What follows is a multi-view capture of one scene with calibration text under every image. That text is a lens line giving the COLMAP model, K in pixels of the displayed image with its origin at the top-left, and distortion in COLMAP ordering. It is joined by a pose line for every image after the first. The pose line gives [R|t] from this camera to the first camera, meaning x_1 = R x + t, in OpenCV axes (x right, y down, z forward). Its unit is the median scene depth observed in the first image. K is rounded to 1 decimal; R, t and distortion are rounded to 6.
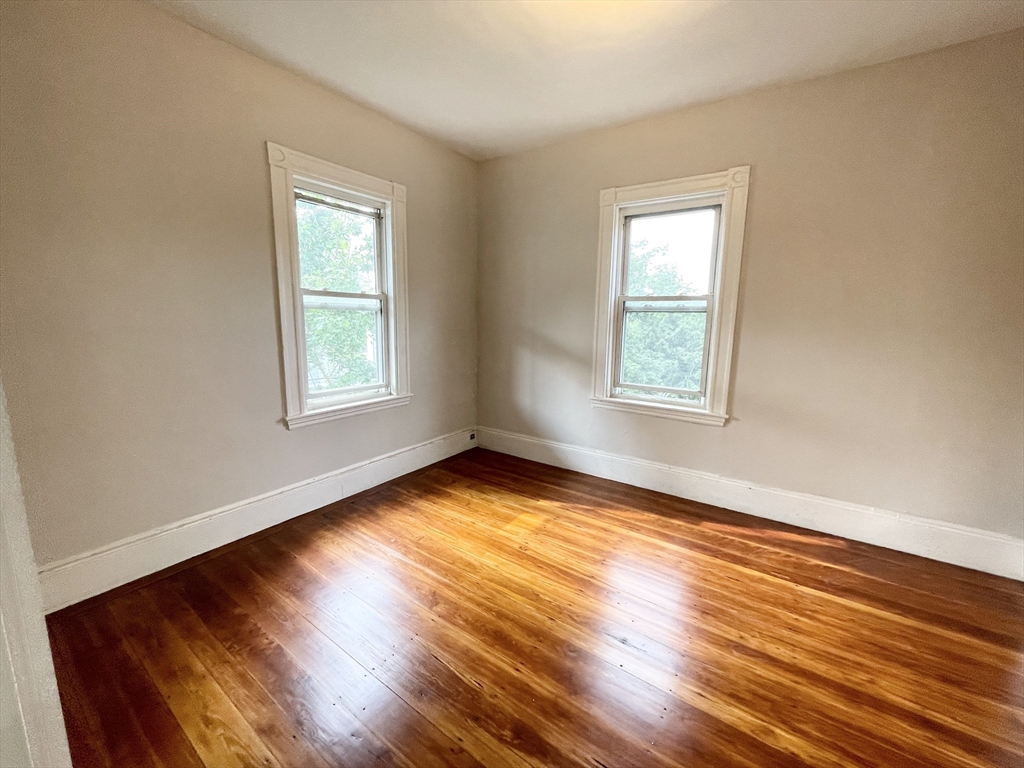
lens RADIAL K [[415.7, 0, 509.8], [0, 415.7, 386.7], [0, 0, 1]] dist [-0.002549, -0.000185]
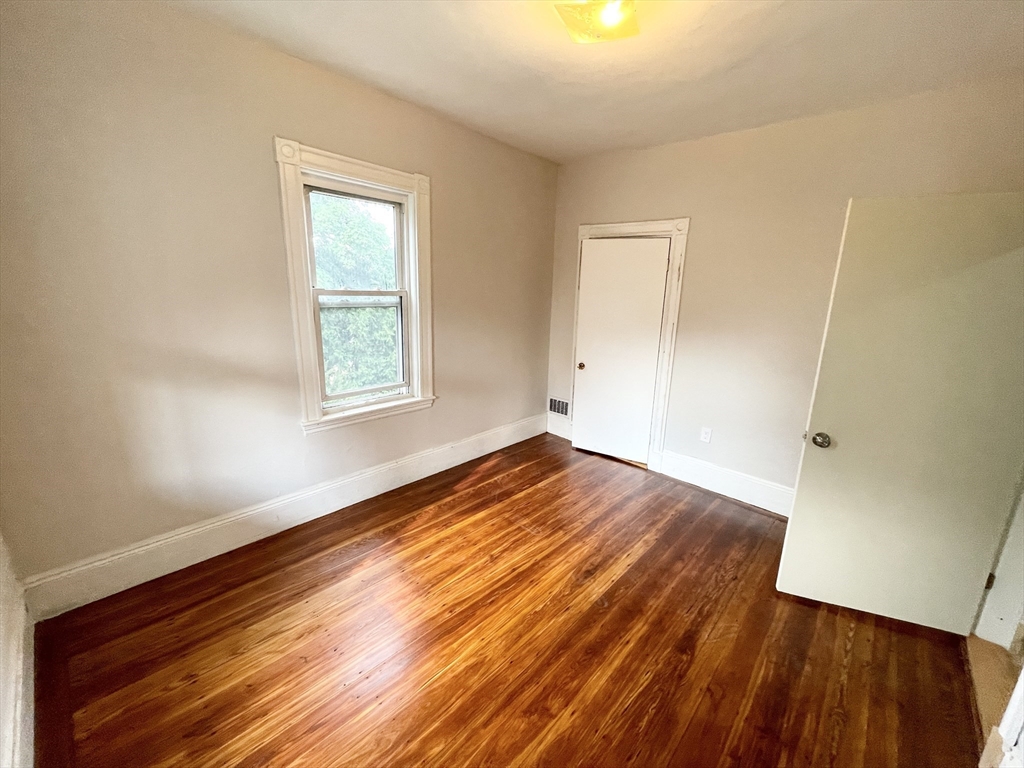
lens RADIAL K [[415.7, 0, 513.7], [0, 415.7, 385.7], [0, 0, 1]] dist [-0.002549, -0.000185]
pose [[0.123912, -0.242049, 0.962319, -0.599104], [0.135524, 0.964834, 0.225231, -0.205027], [-0.982995, 0.102508, 0.152358, 0.645746]]
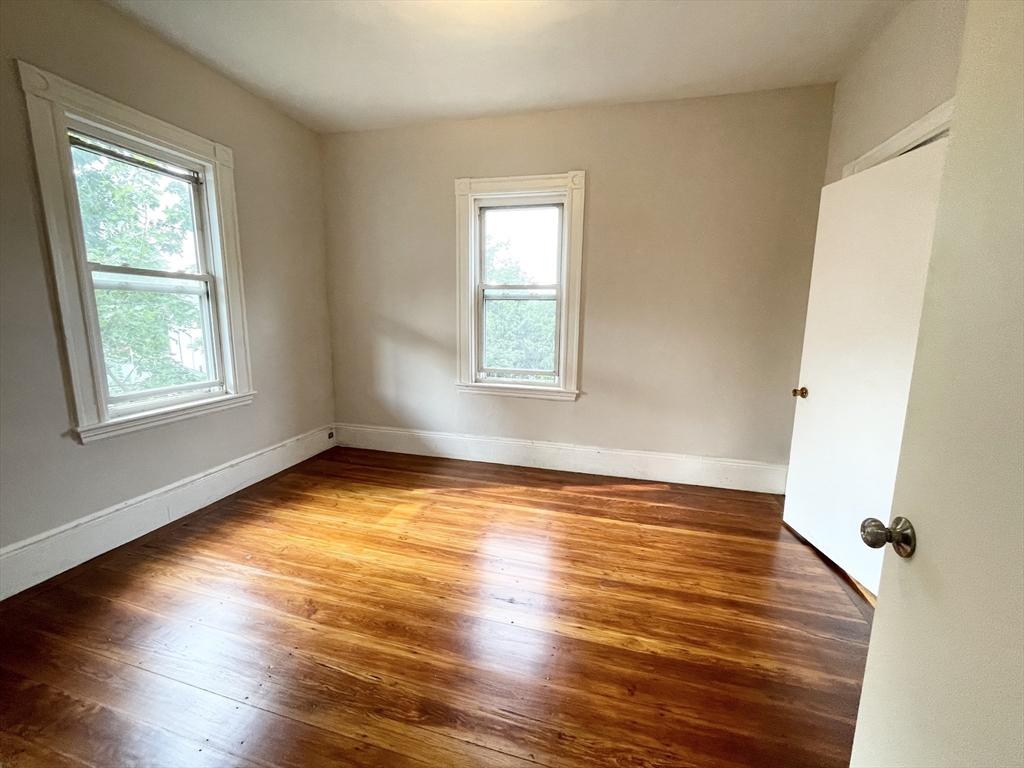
lens RADIAL K [[415.7, 0, 511.0], [0, 415.7, 387.2], [0, 0, 1]] dist [-0.002549, -0.000185]
pose [[0.936418, -0.060108, 0.345699, -0.043123], [0.056076, 0.998192, 0.021661, 0.025687], [-0.346376, -0.000898, 0.938095, -0.003863]]
